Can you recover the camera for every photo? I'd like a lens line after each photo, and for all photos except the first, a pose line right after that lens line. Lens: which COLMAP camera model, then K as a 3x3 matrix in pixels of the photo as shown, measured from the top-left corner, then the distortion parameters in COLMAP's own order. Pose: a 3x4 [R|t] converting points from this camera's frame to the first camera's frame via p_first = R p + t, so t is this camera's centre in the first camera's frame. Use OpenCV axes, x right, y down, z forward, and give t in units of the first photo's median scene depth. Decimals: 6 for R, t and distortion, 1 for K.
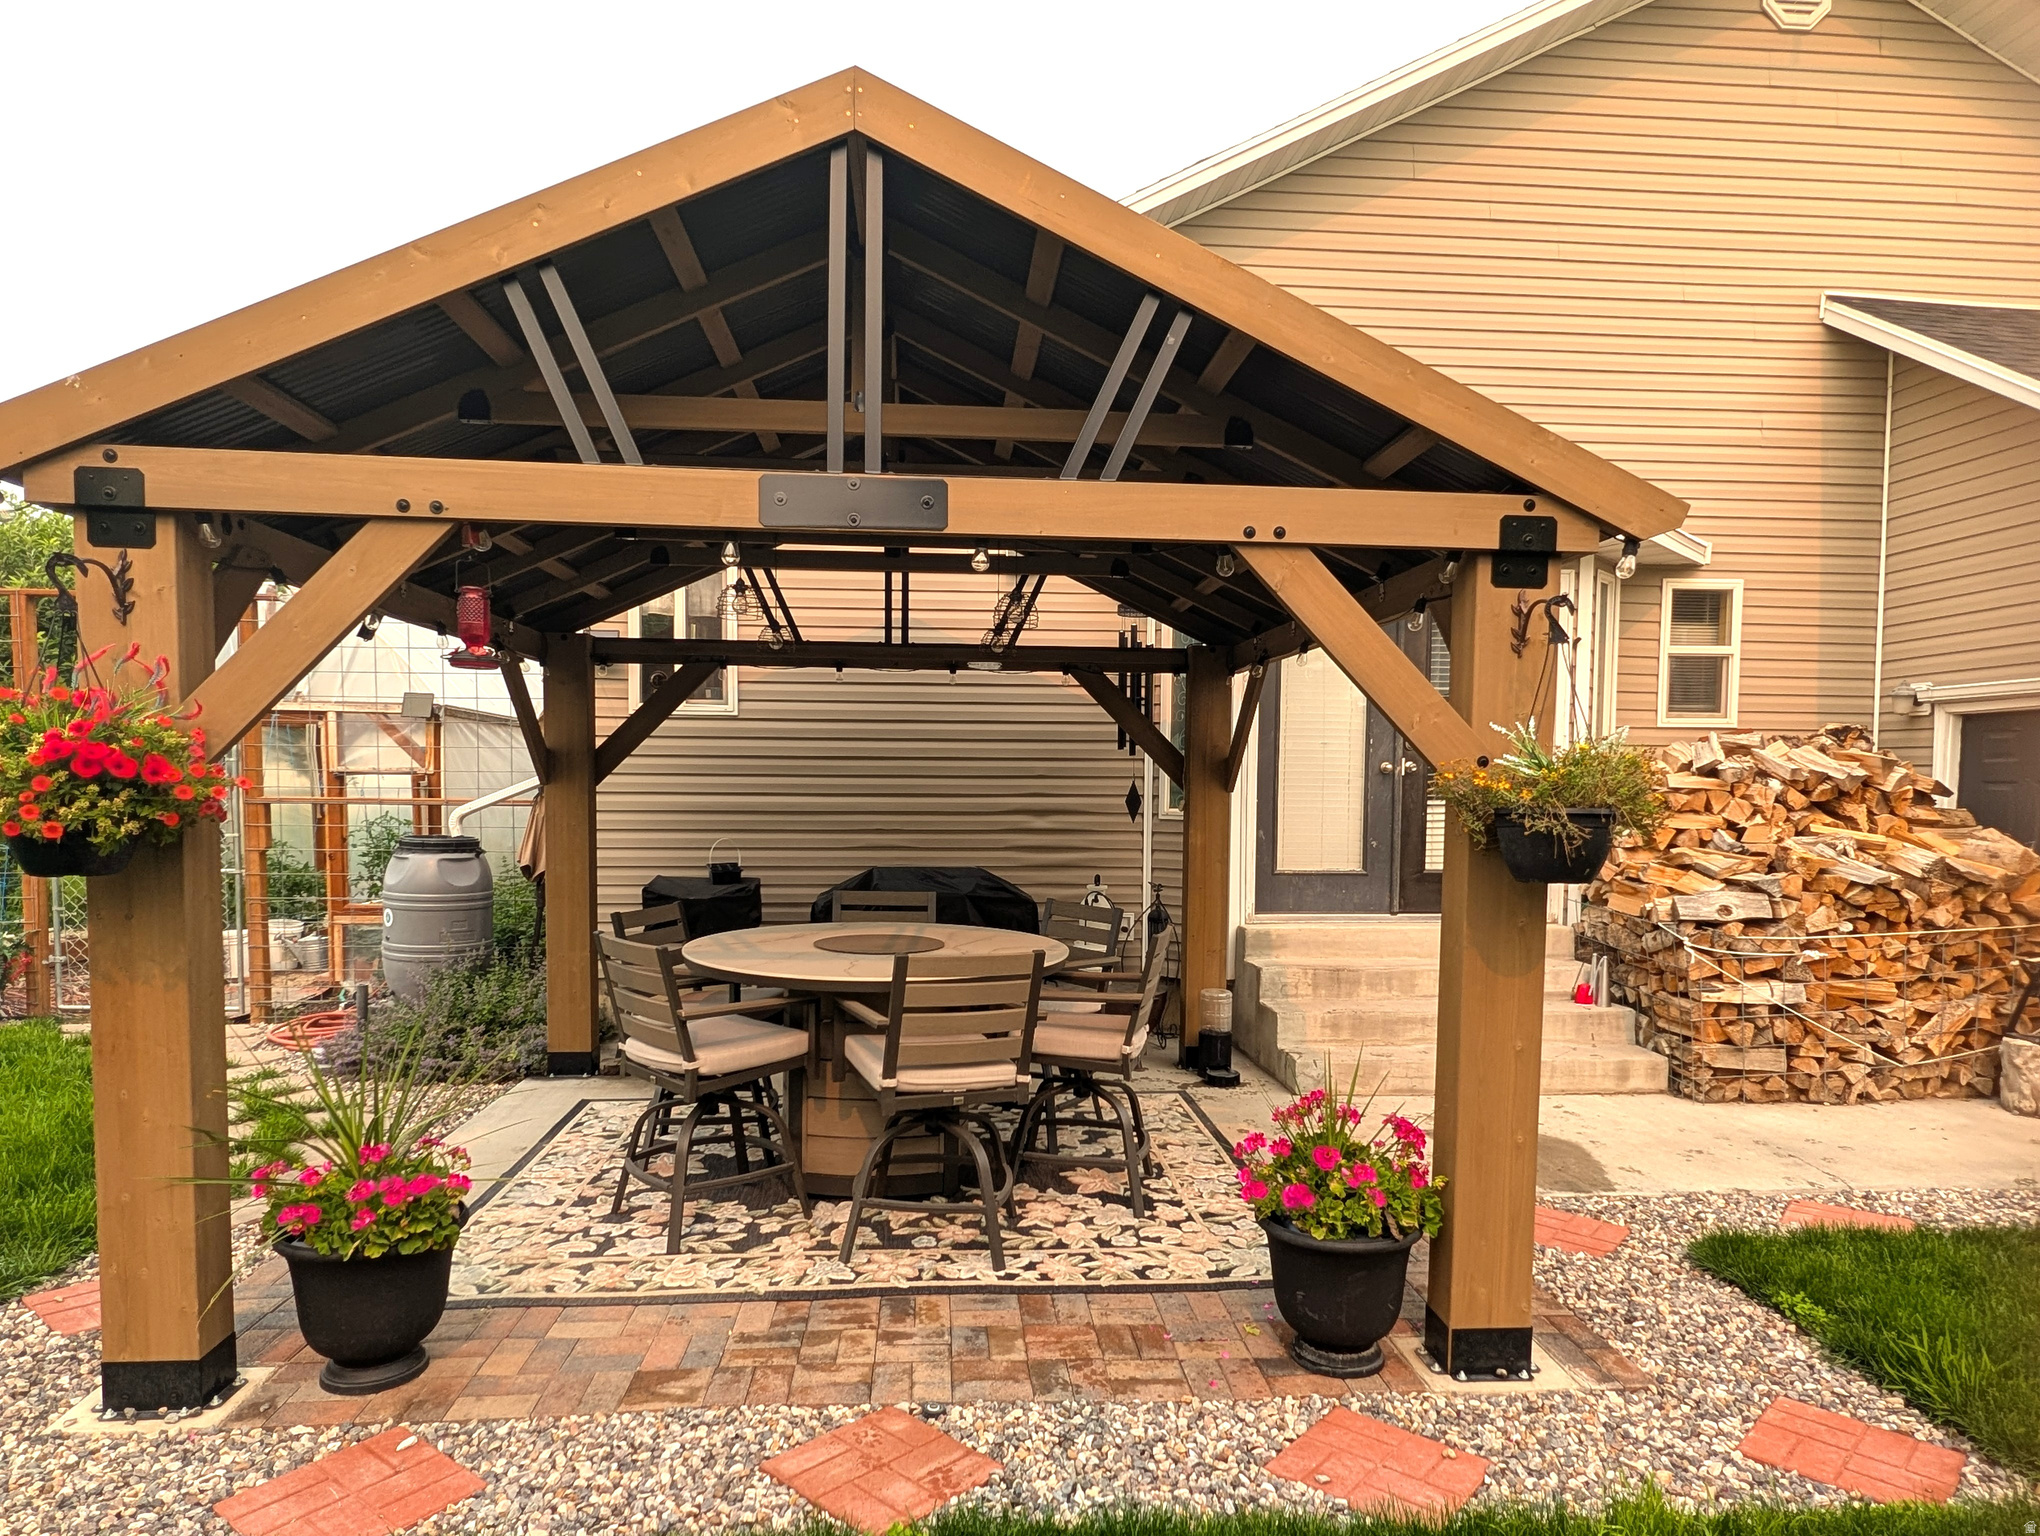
lens RADIAL K [[1206.1, 0, 1015.5], [0, 1206.1, 849.4], [0, 0, 1]] dist [-0.001142, 0.000191]
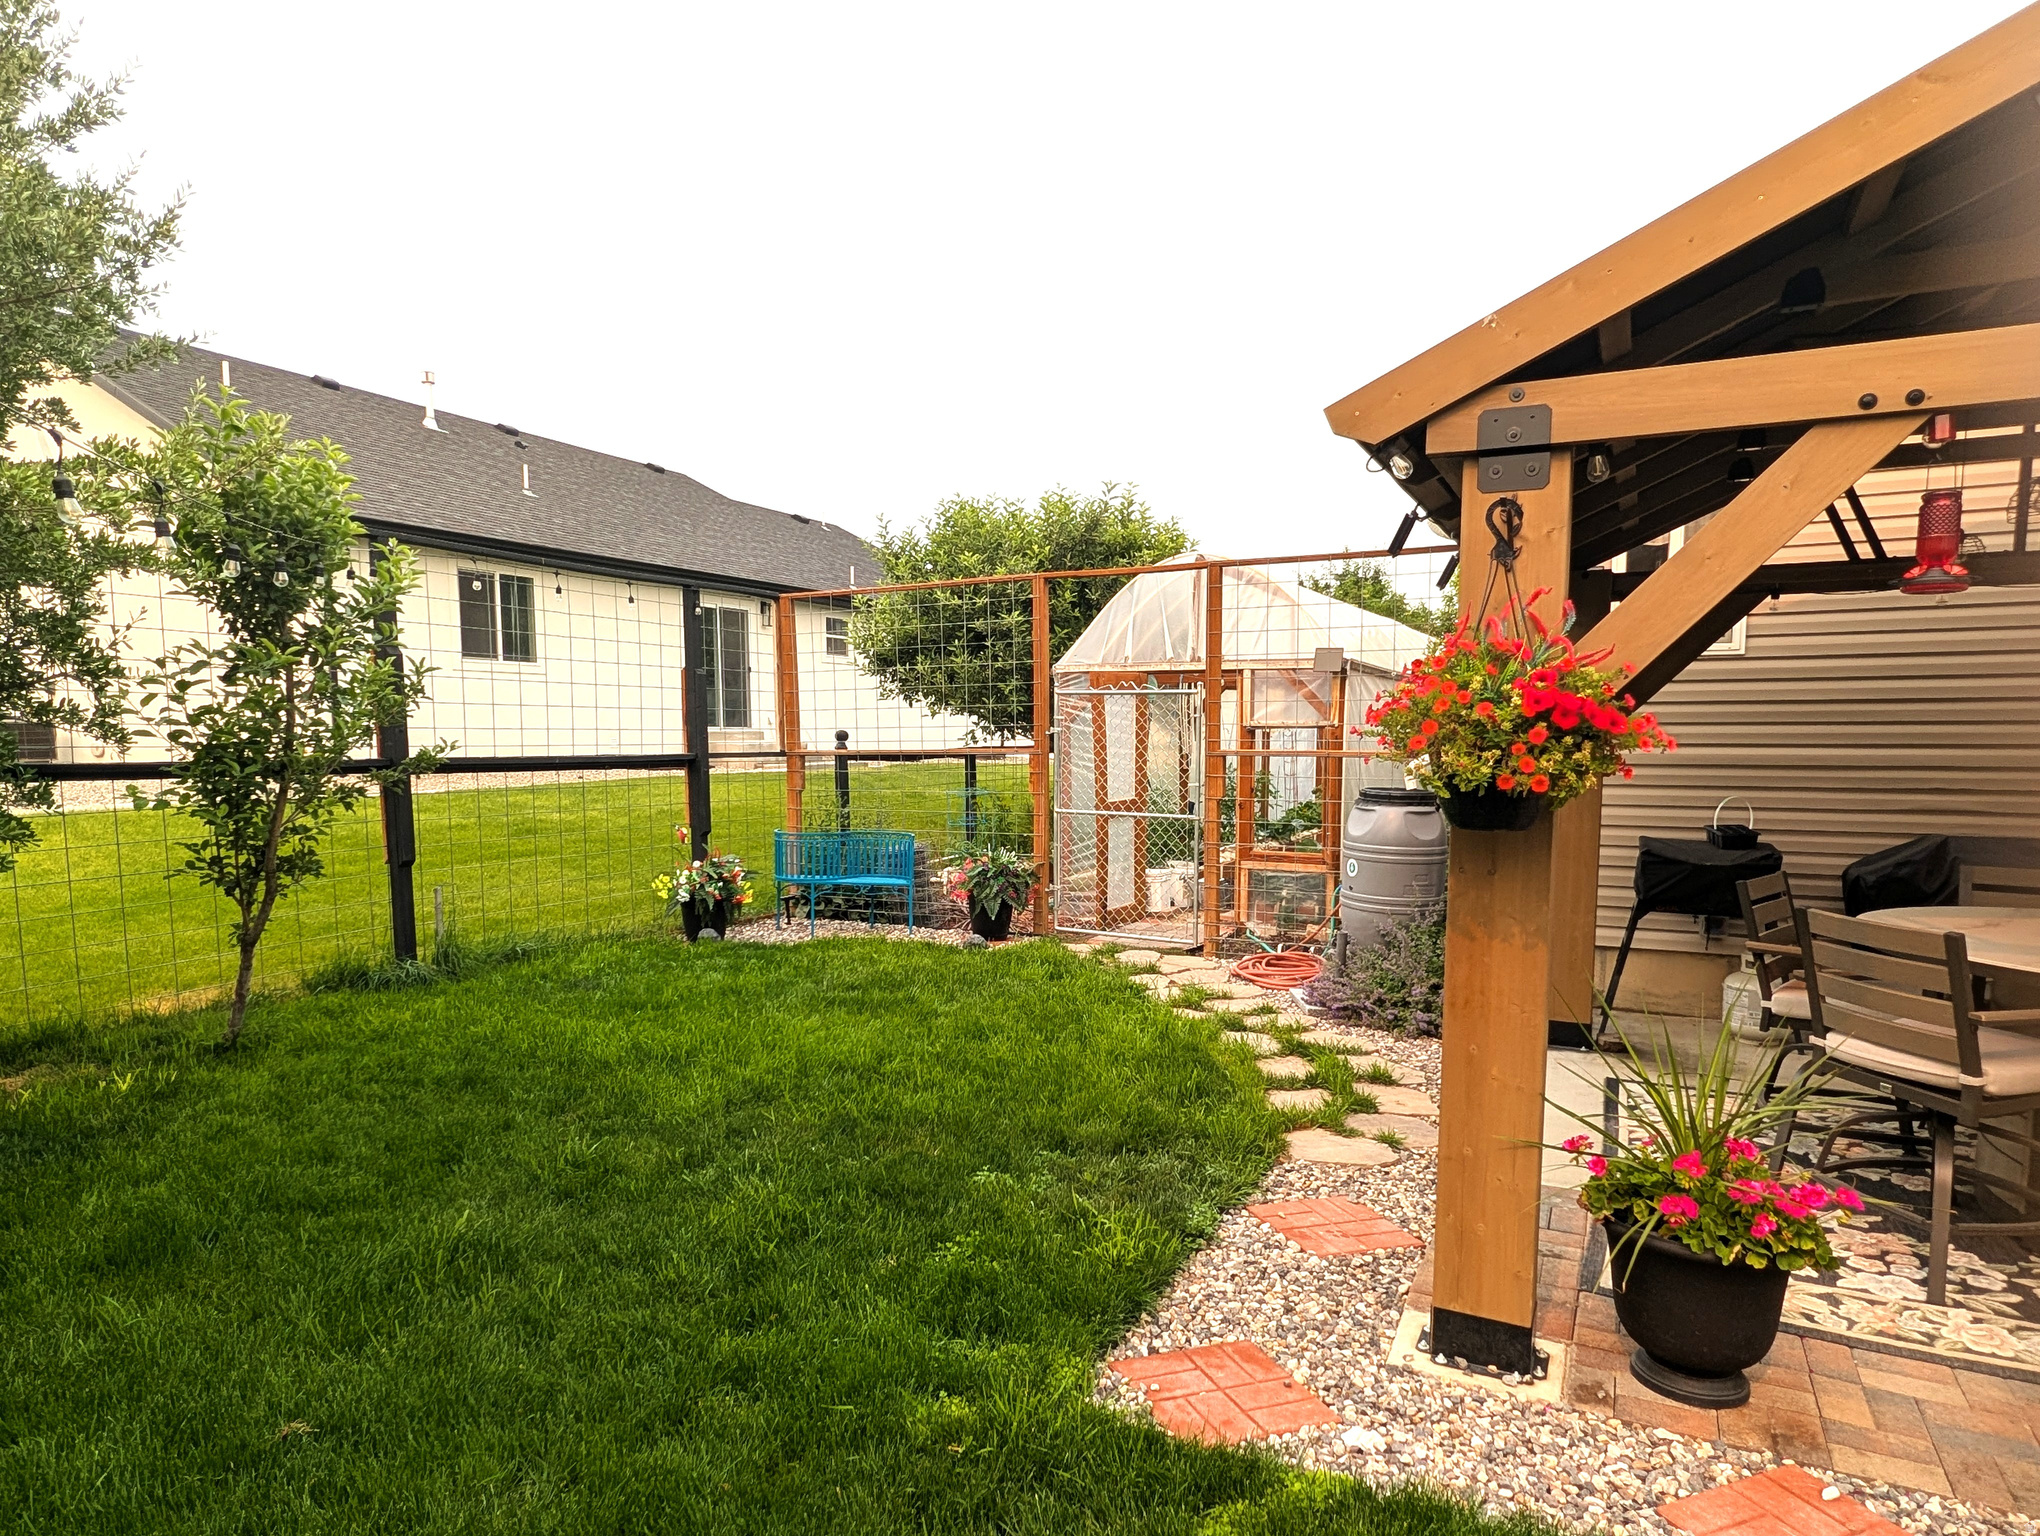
lens RADIAL K [[1206.1, 0, 1015.5], [0, 1206.1, 849.4], [0, 0, 1]] dist [-0.001142, 0.000191]
pose [[0.839603, 0.043555, -0.541451, -0.376953], [-0.022361, 0.998707, 0.045662, 0.001330], [0.542740, -0.026231, 0.839491, -0.025887]]
